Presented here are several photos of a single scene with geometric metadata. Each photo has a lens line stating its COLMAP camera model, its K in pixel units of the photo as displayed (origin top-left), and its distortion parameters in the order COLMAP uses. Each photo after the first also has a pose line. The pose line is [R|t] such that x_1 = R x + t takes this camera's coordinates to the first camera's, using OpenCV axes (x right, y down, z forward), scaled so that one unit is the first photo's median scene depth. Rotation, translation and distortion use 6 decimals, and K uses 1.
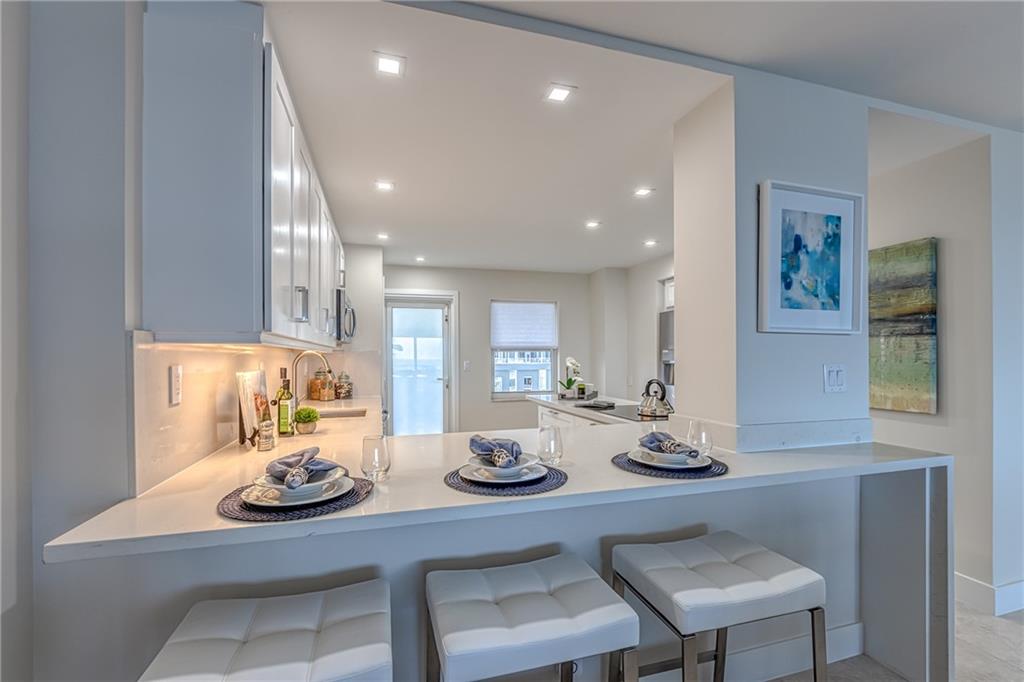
lens RADIAL K [[441.2, 0, 512.2], [0, 441.2, 356.1], [0, 0, 1]] dist [-0.011713, -0.000461]
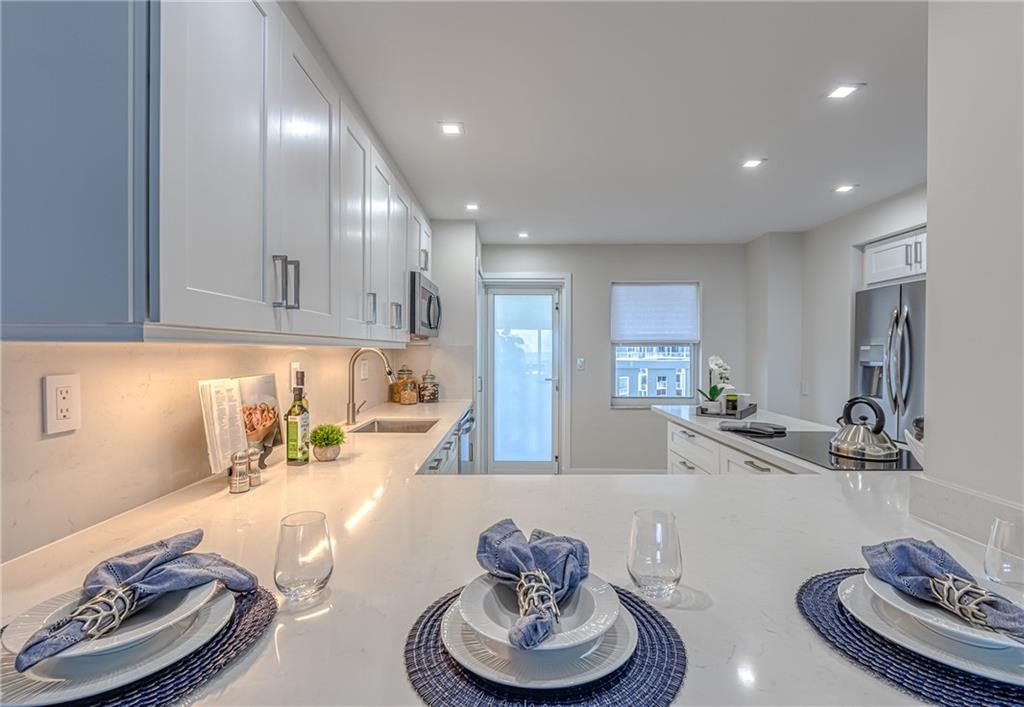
lens RADIAL K [[467.7, 0, 519.5], [0, 467.7, 353.7], [0, 0, 1]] dist [-0.003159, -0.000917]
pose [[0.962596, 0.009088, -0.270787, 0.044804], [-0.006394, 0.999921, 0.010829, -0.011326], [0.270864, -0.008693, 0.962578, 0.262934]]
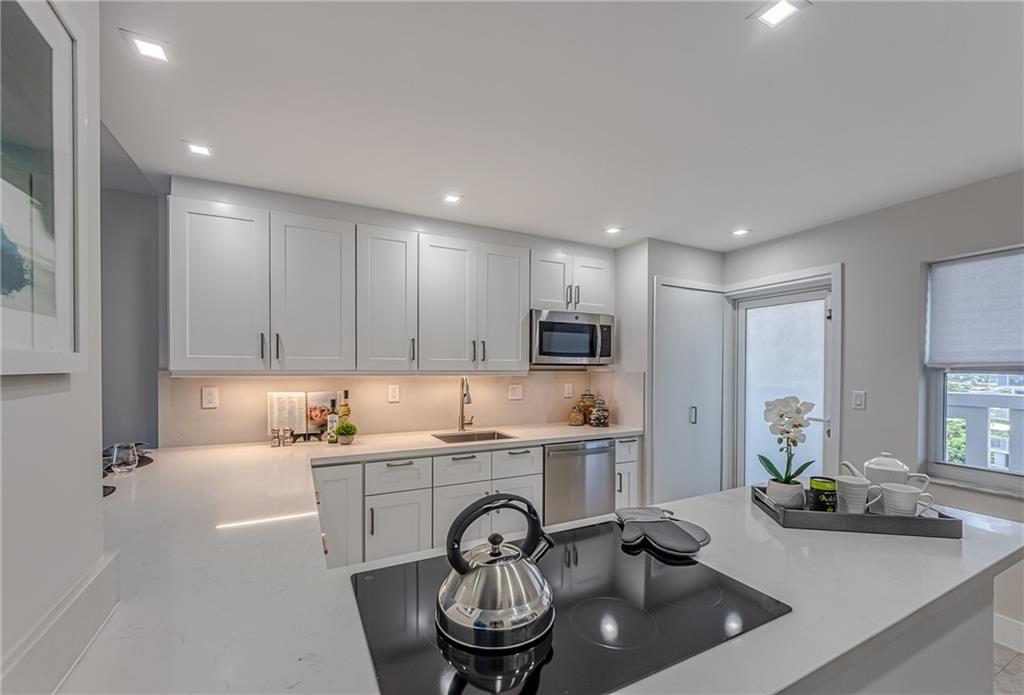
lens RADIAL K [[414.4, 0, 511.9], [0, 414.4, 361.4], [0, 0, 1]] dist [-0.003301, -0.000311]
pose [[0.175353, -0.010436, -0.984450, 0.605040], [-0.001474, 0.999940, -0.010863, -0.036022], [0.984504, 0.003356, 0.175327, 0.997581]]
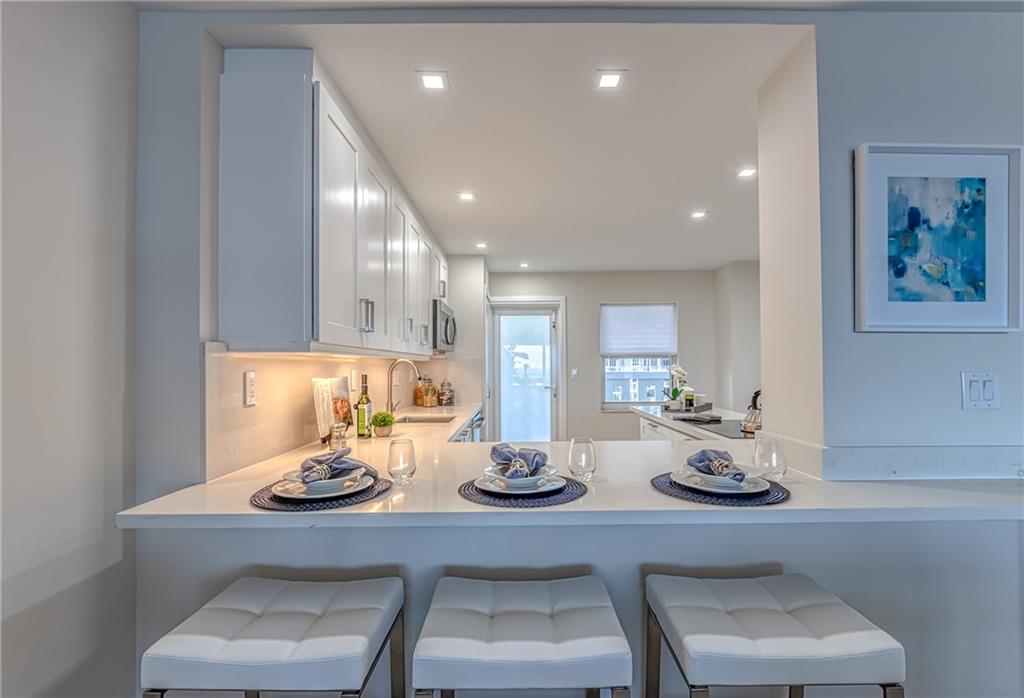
lens RADIAL K [[464.0, 0, 524.0], [0, 464.0, 358.3], [0, 0, 1]] dist [-0.013285, -0.000218]
pose [[0.961423, -0.005819, -0.275013, 0.132764], [0.002363, 0.999914, -0.012895, 0.001884], [0.275065, 0.011748, 0.961354, 0.013100]]
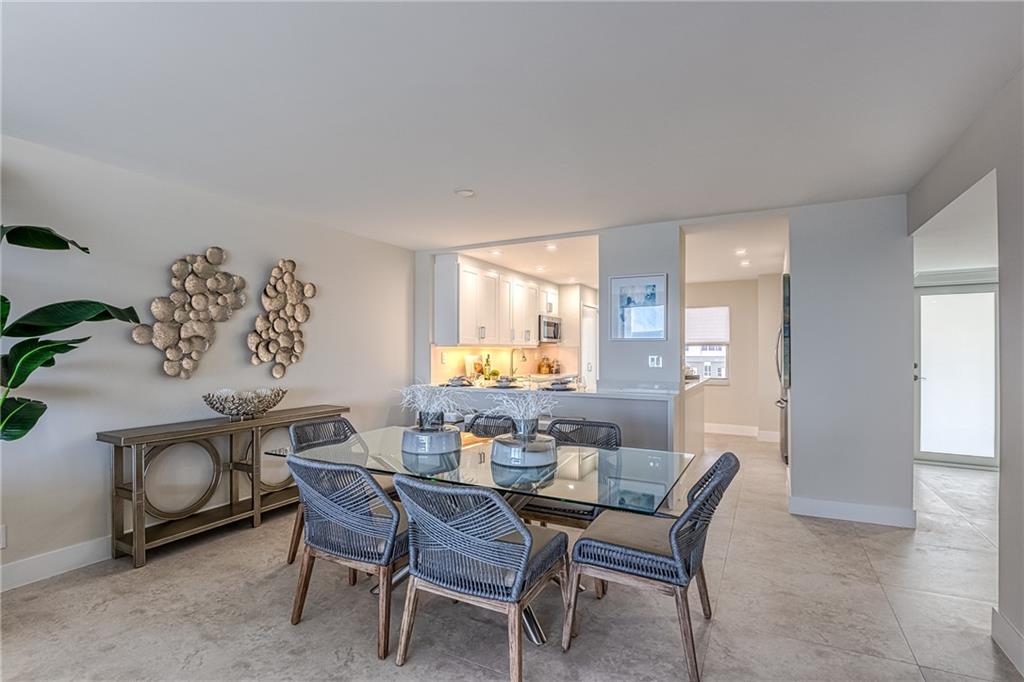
lens RADIAL K [[493.8, 0, 513.9], [0, 493.8, 348.9], [0, 0, 1]] dist [-0.026834, -0.000406]
pose [[0.718167, 0.001723, -0.695869, 1.291955], [-0.001146, 0.999999, 0.001294, -0.007822], [0.695870, -0.000131, 0.718168, -0.796684]]
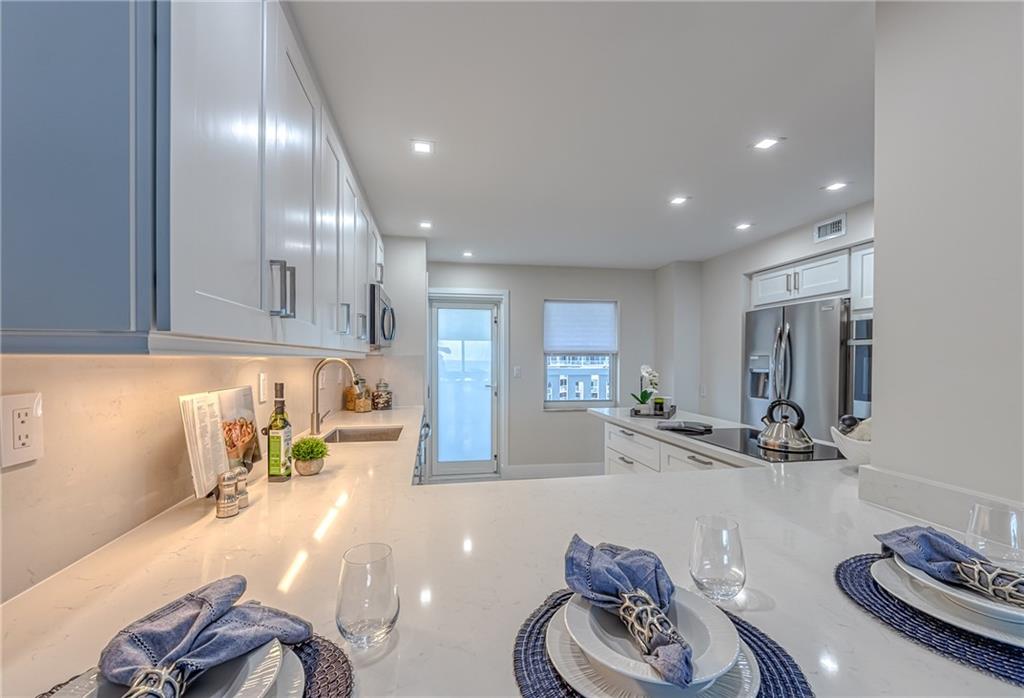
lens RADIAL K [[414.4, 0, 511.9], [0, 414.4, 362.9], [0, 0, 1]] dist [-0.003301, -0.000311]
pose [[0.994991, 0.007615, -0.099672, -0.056628], [-0.006452, 0.999907, 0.011988, -0.013477], [0.099754, -0.011285, 0.994948, 0.285146]]
